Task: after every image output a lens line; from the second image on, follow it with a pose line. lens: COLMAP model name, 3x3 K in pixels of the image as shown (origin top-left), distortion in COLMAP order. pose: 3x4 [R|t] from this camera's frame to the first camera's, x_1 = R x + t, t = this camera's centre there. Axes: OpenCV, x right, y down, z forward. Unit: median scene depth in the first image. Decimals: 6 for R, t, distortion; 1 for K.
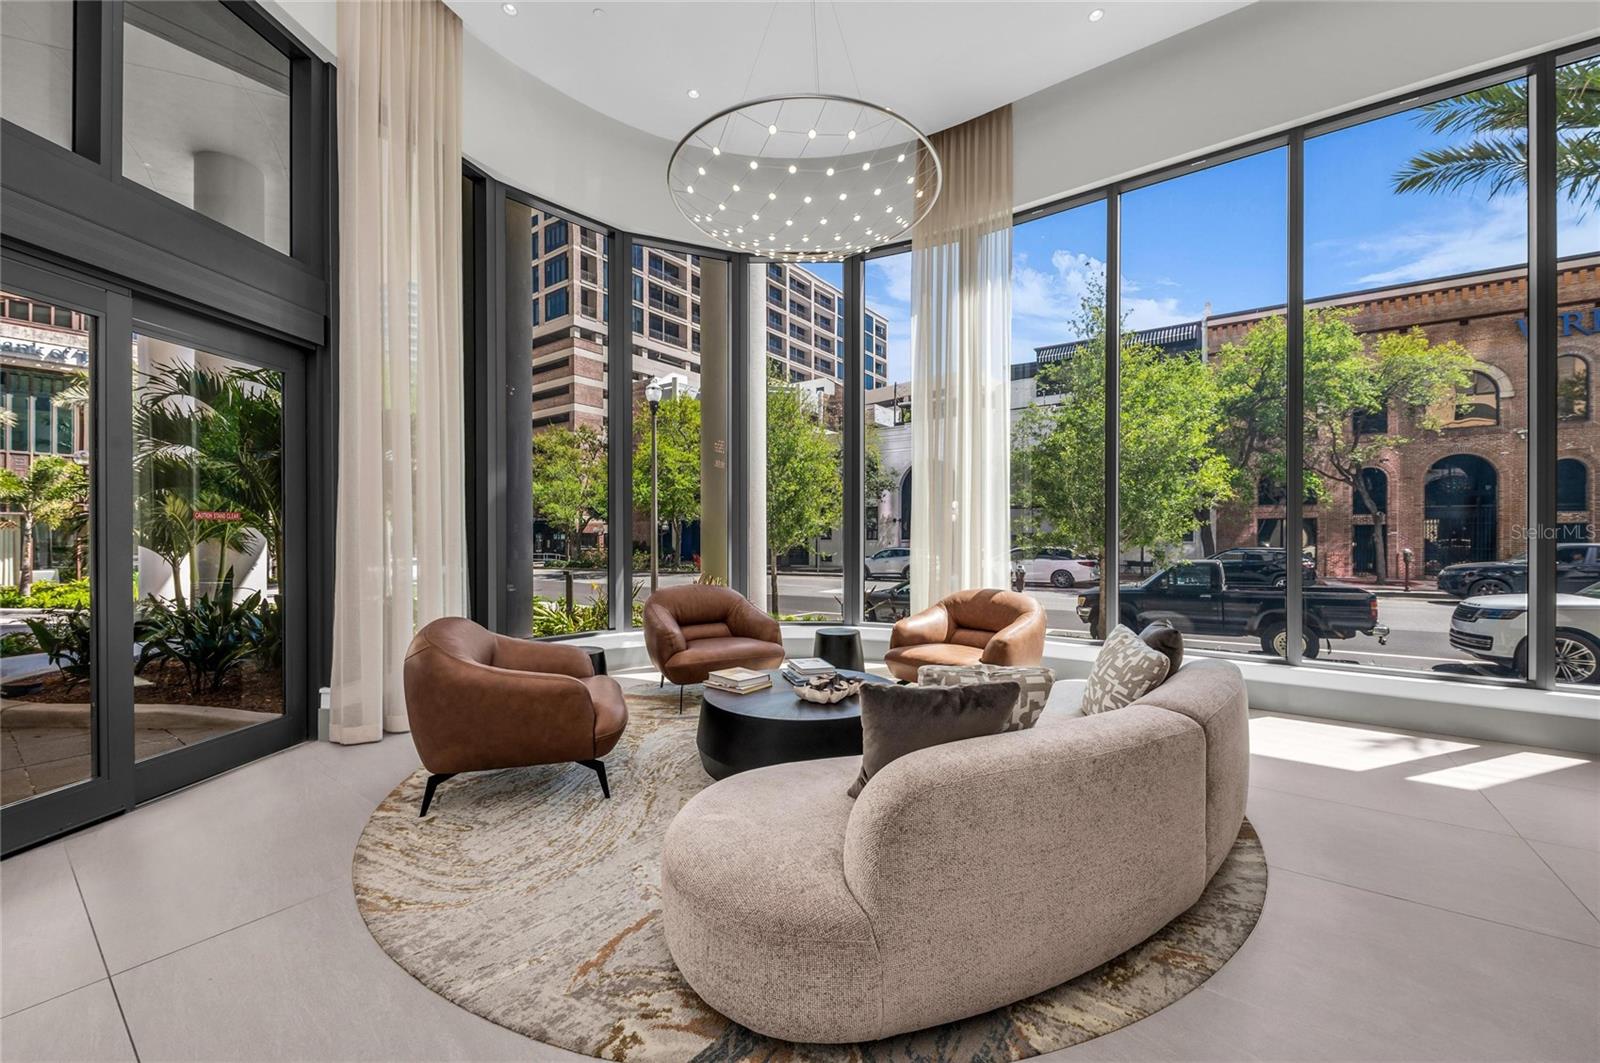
lens RADIAL K [[647.5, 0, 793.4], [0, 647.5, 534.5], [0, 0, 1]] dist [0.001296, -0.000202]
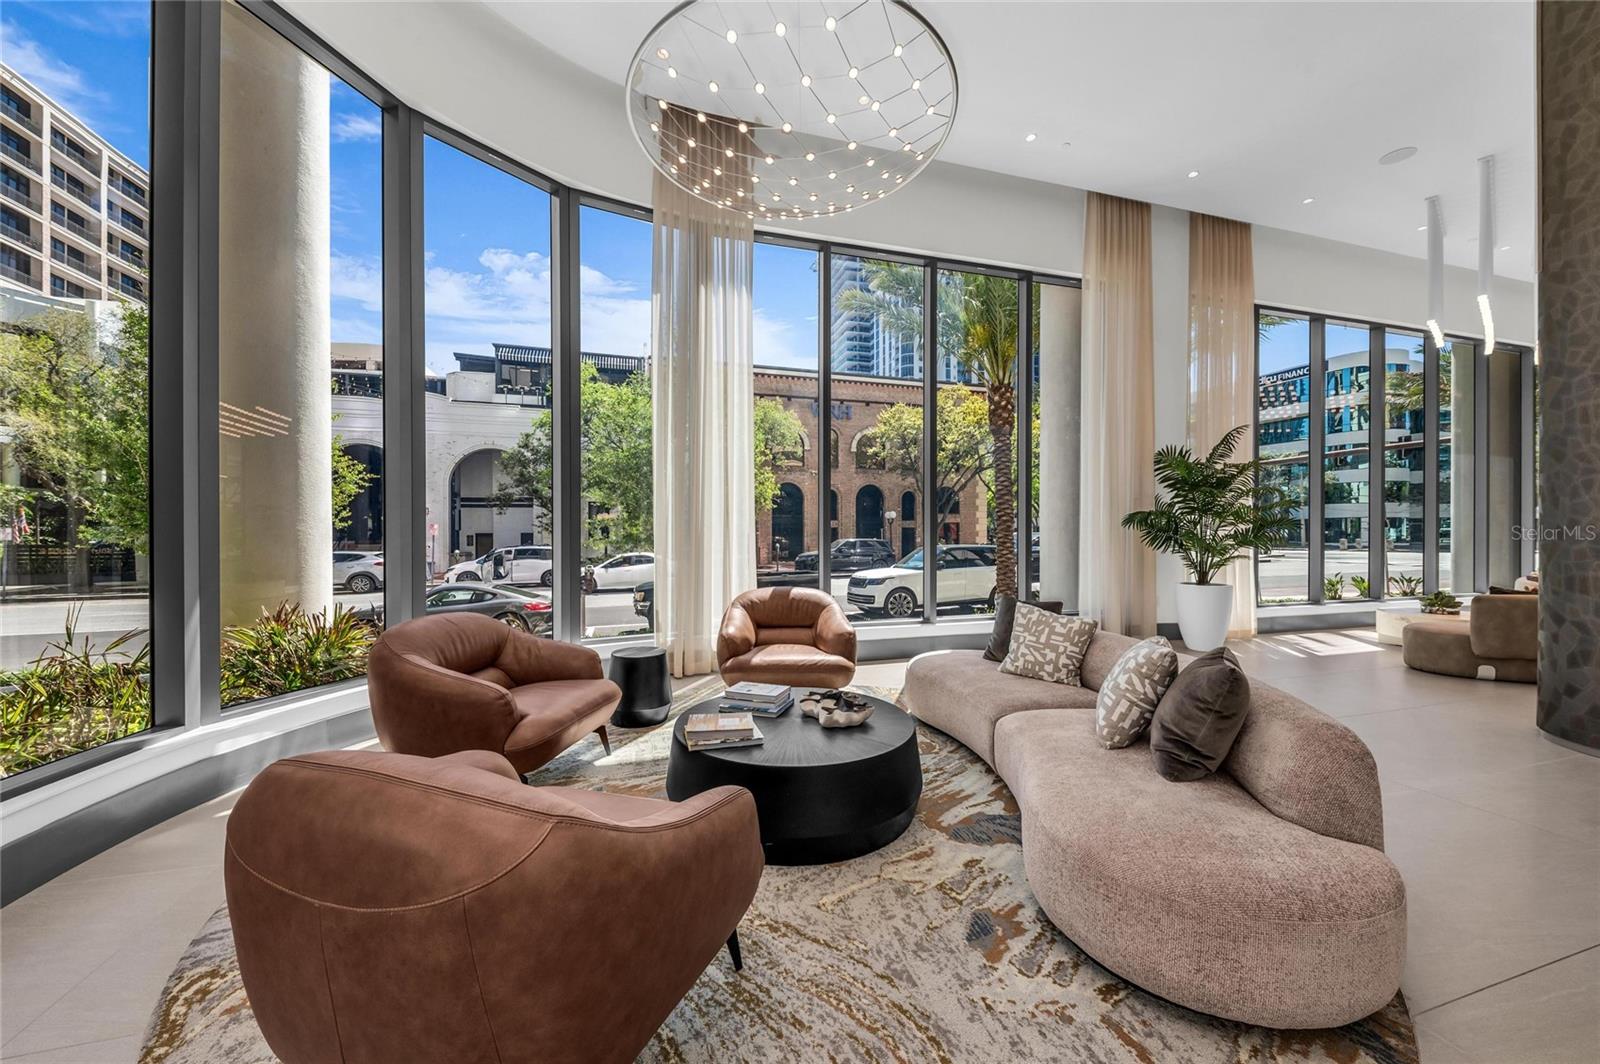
lens RADIAL K [[608.8, 0, 797.5], [0, 608.8, 534.3], [0, 0, 1]] dist [-0.000020, -0.000524]
pose [[0.571718, -0.001512, 0.820449, -0.163777], [0.001211, 0.999999, 0.000999, -0.000243], [-0.820449, 0.000423, 0.571719, 0.142194]]
